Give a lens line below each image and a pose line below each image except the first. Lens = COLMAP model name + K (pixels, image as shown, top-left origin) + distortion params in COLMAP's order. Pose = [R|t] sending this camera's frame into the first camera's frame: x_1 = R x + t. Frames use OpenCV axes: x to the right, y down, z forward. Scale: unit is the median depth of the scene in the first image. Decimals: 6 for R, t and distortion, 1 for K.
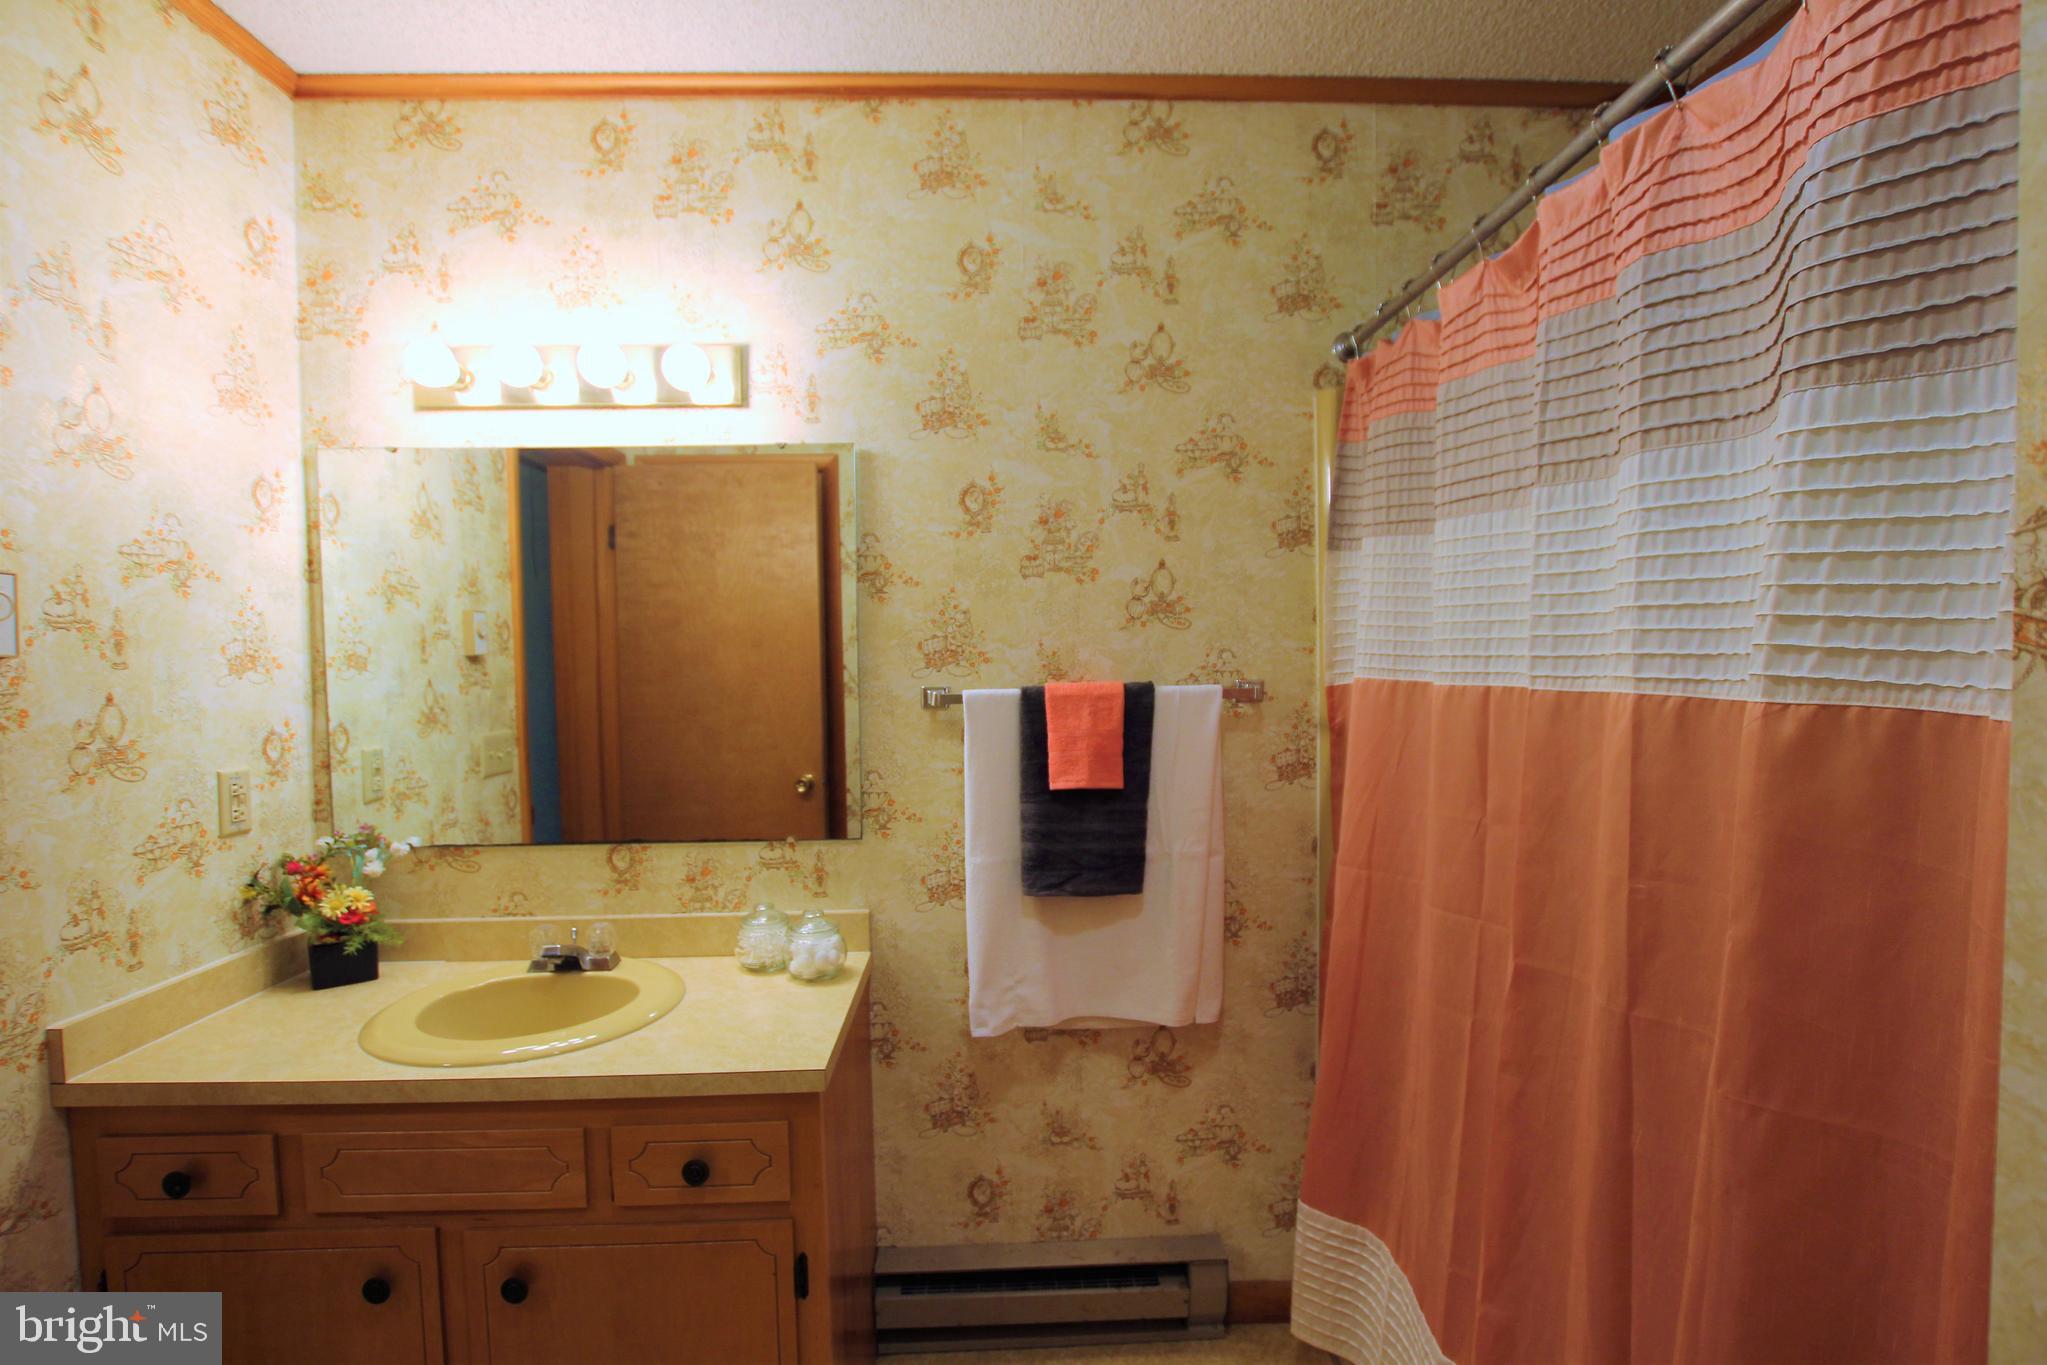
lens RADIAL K [[955.1, 0, 1010.5], [0, 955.1, 682.8], [0, 0, 1]] dist [-0.027616, 0.001249]
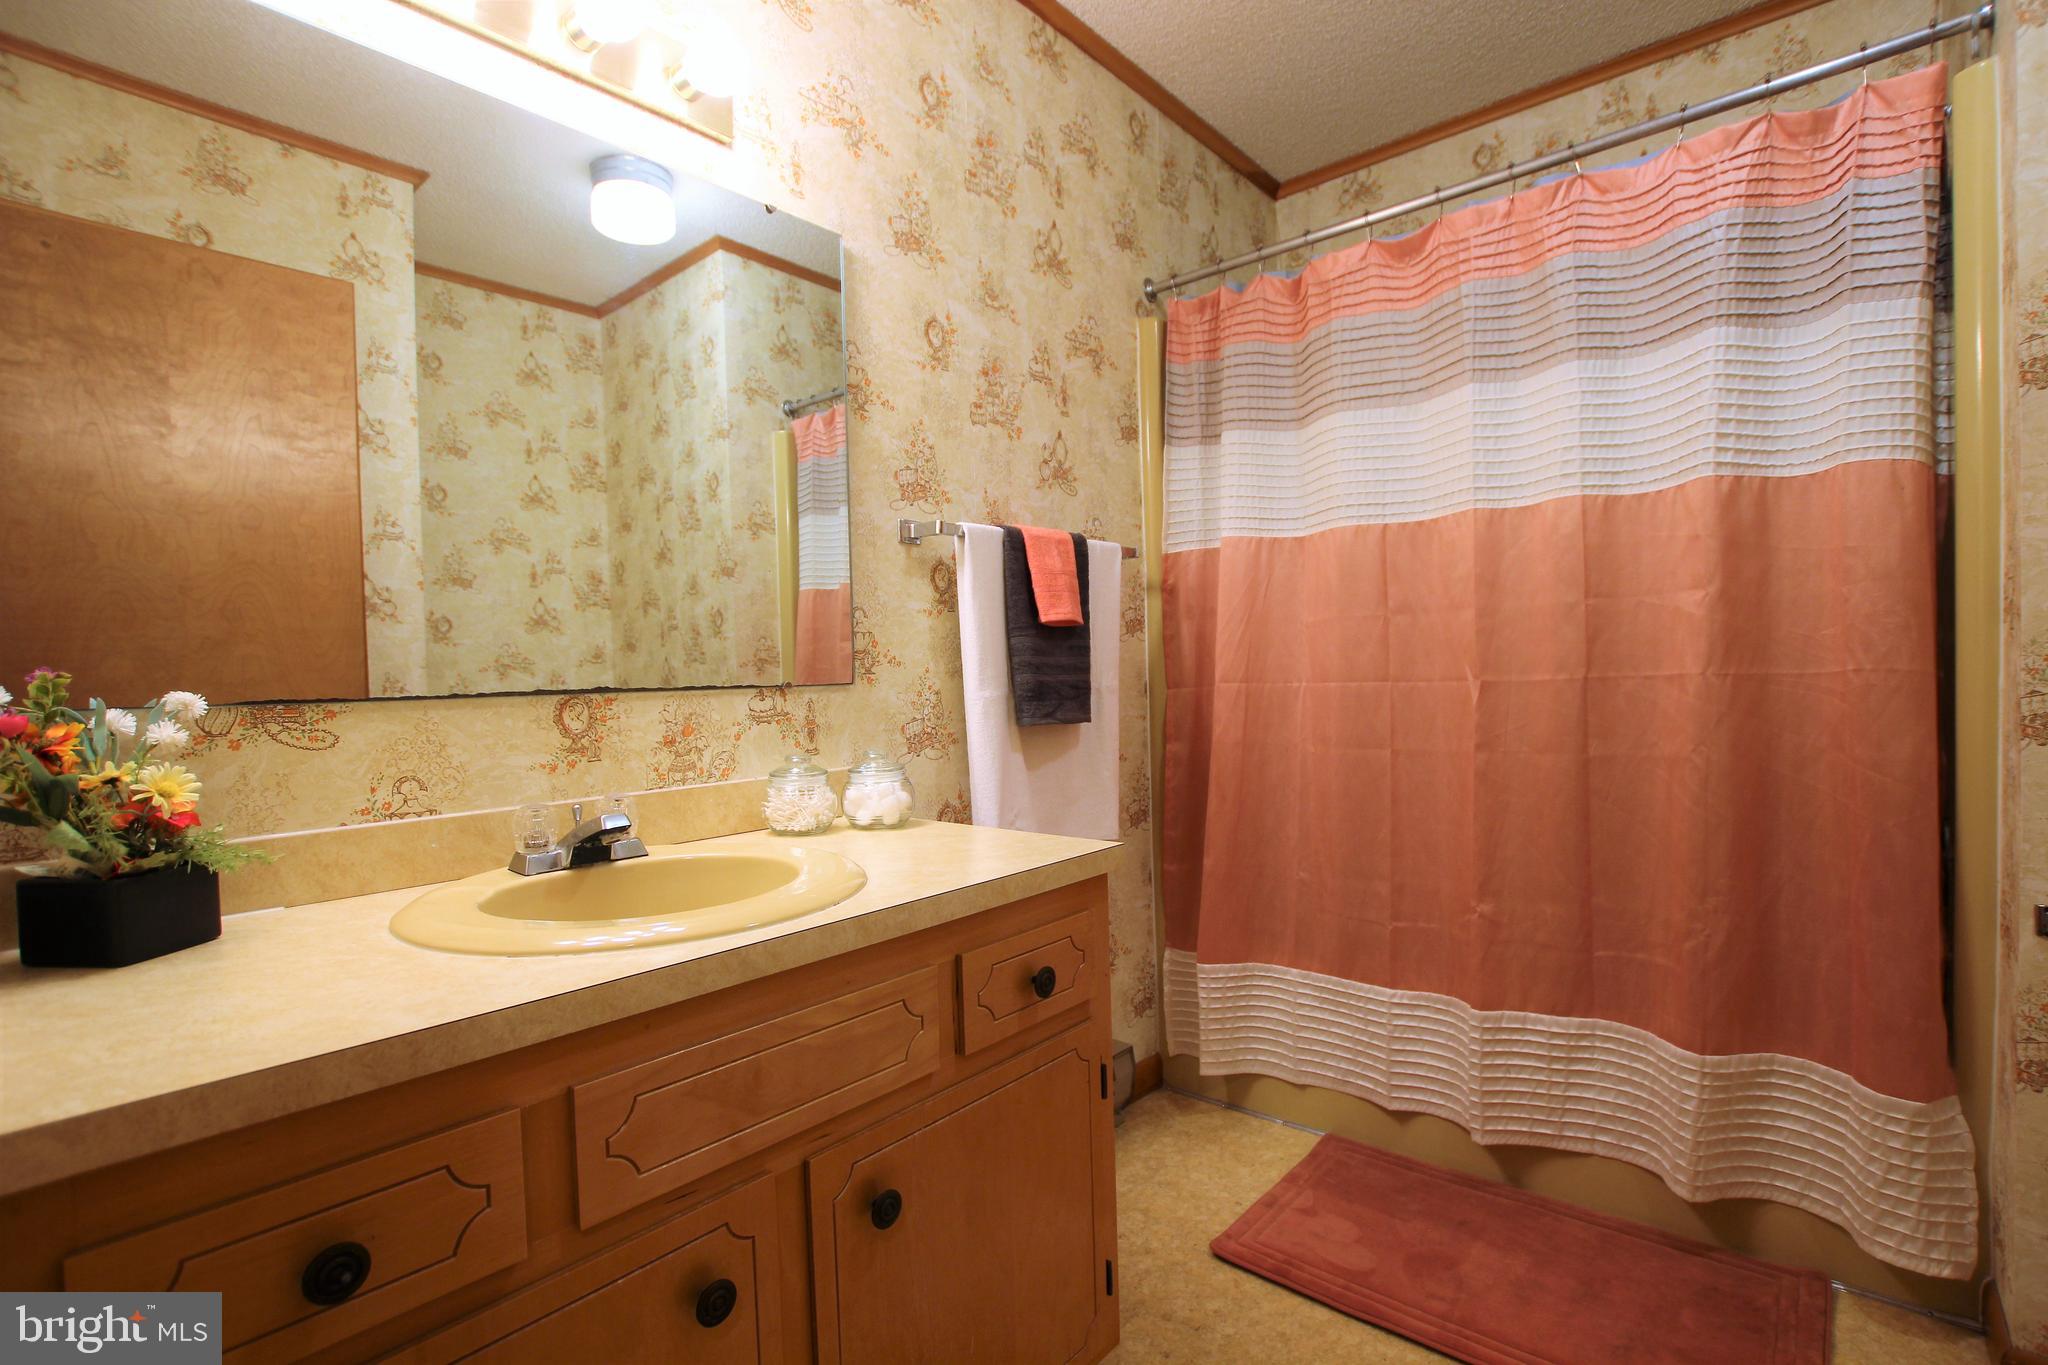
lens RADIAL K [[955.6, 0, 1011.0], [0, 955.6, 682.8], [0, 0, 1]] dist [-0.027616, 0.001249]
pose [[0.685060, -0.009432, 0.728426, -0.722138], [0.034277, 0.999226, -0.019298, 0.191425], [-0.727680, 0.038188, 0.684853, 0.305633]]
